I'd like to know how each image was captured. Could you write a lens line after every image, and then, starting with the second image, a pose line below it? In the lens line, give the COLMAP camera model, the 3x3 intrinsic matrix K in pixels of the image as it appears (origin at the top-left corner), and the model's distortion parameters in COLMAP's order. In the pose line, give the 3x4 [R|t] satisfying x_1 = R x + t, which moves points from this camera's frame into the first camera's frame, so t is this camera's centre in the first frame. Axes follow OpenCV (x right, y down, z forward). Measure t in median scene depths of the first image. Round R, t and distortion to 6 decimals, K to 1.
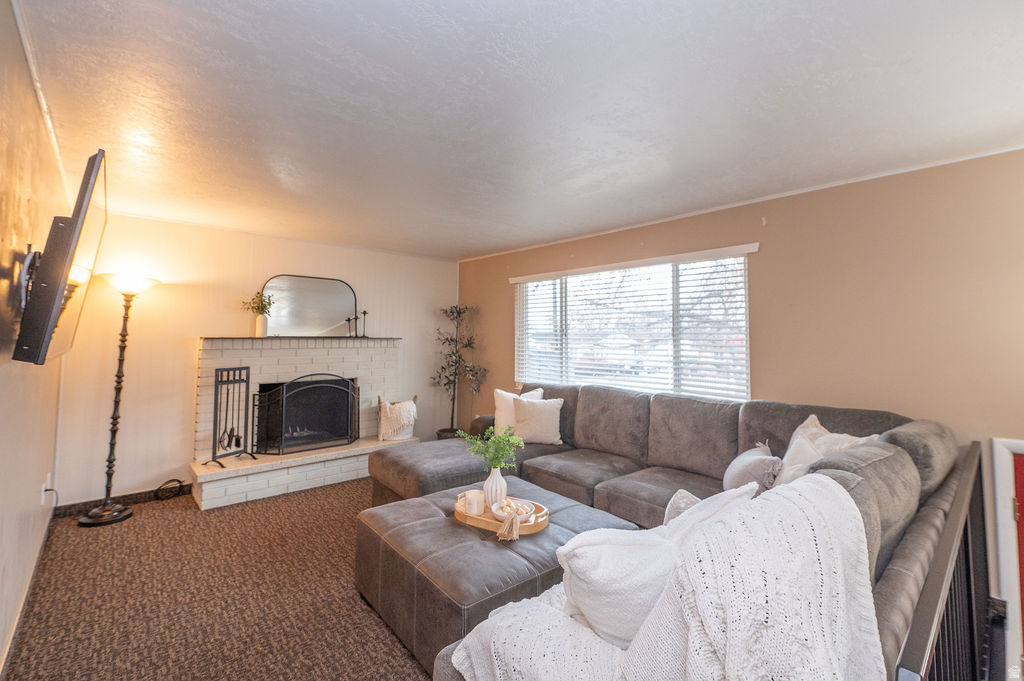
lens RADIAL K [[461.9, 0, 523.6], [0, 461.9, 317.7], [0, 0, 1]] dist [-0.010752, -0.000196]
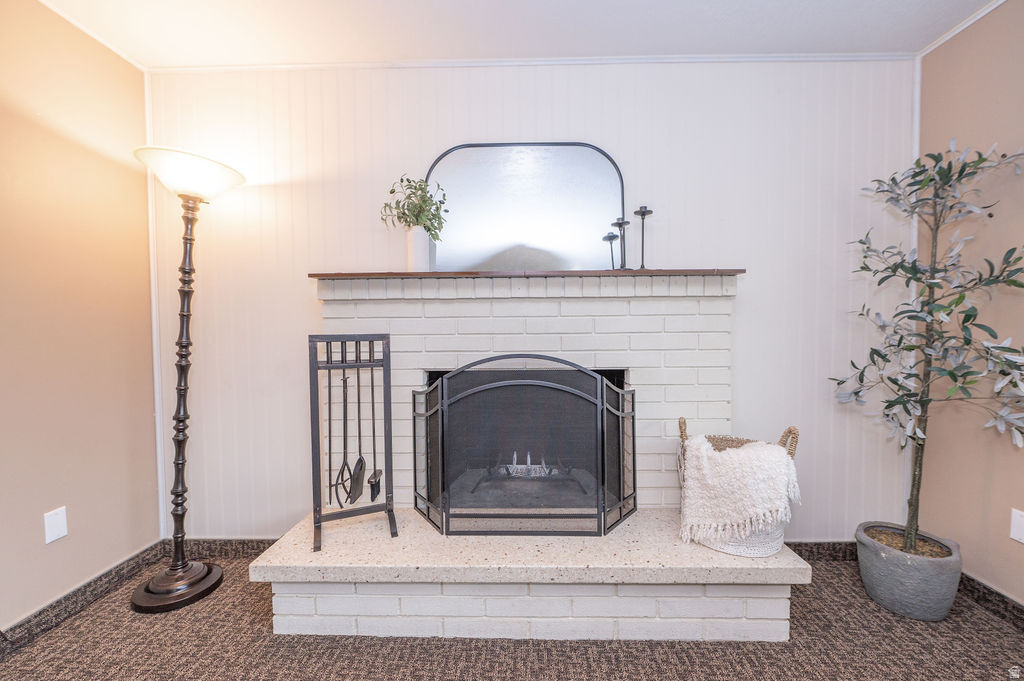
lens RADIAL K [[409.5, 0, 515.4], [0, 409.5, 337.2], [0, 0, 1]] dist [-0.007469, -0.000059]
pose [[0.724507, 0.004987, -0.689249, -0.213206], [0.038609, 0.998110, 0.047806, 0.094841], [0.688185, -0.061247, 0.722945, 0.789450]]
